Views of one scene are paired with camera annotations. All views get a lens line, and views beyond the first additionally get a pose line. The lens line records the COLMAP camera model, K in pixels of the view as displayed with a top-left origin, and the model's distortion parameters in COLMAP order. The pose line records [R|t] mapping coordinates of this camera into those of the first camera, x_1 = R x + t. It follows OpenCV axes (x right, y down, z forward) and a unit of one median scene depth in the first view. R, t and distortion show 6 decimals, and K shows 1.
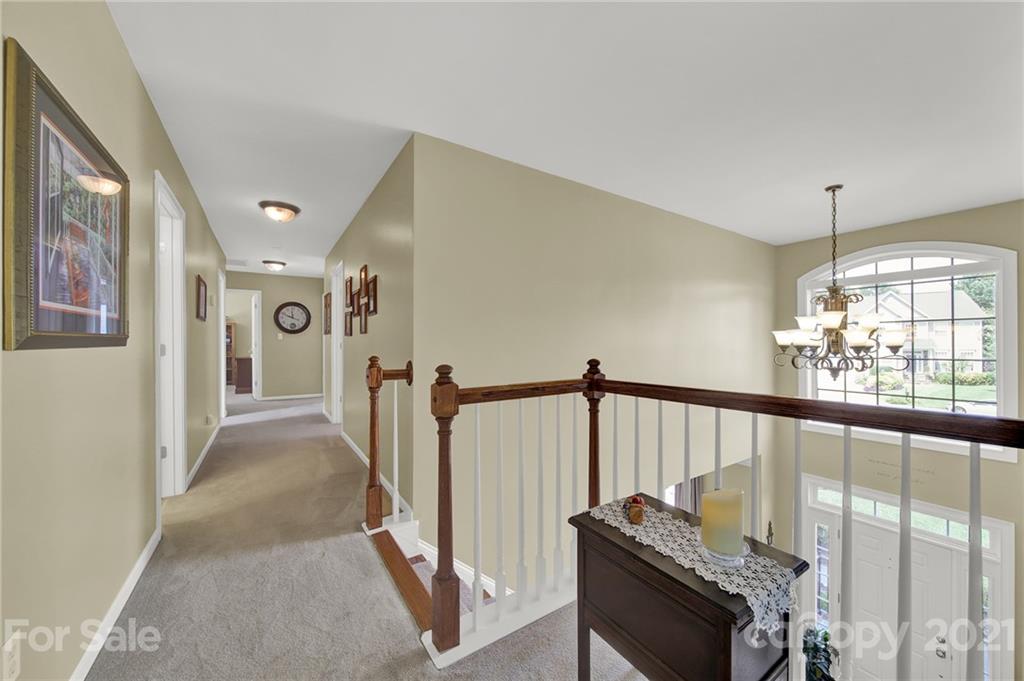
lens RADIAL K [[366.2, 0, 506.3], [0, 366.2, 342.8], [0, 0, 1]] dist [-0.006534, 0.000370]
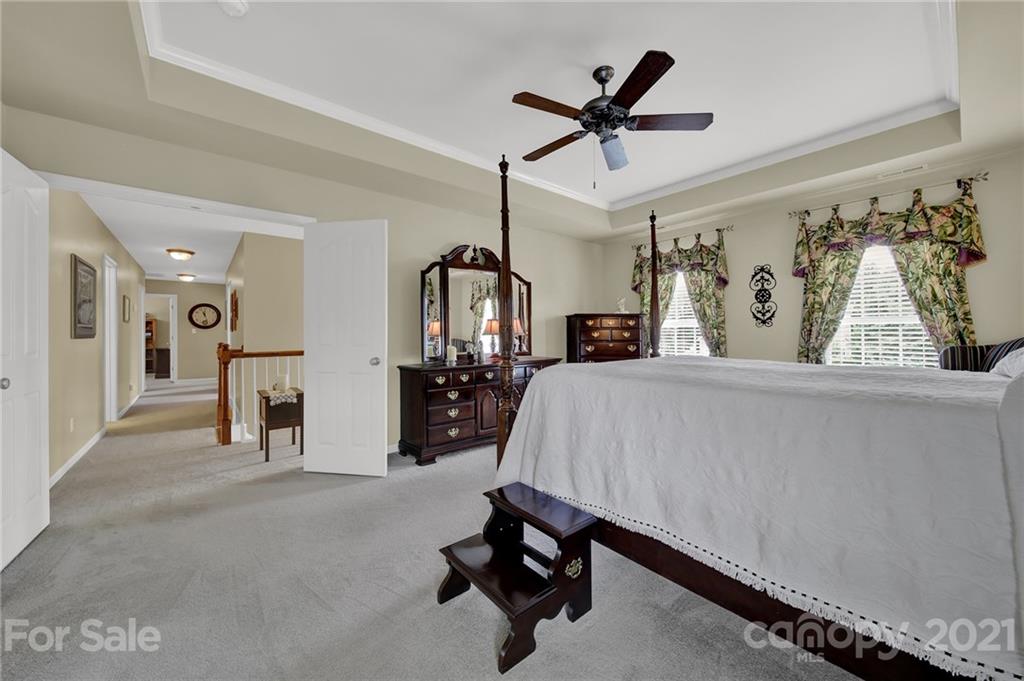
lens RADIAL K [[366.2, 0, 502.1], [0, 366.2, 331.0], [0, 0, 1]] dist [-0.006534, 0.000370]
pose [[0.993369, -0.004322, 0.114886, 0.281705], [0.005263, 0.999955, -0.007890, -0.002947], [-0.114846, 0.008442, 0.993347, -0.353165]]
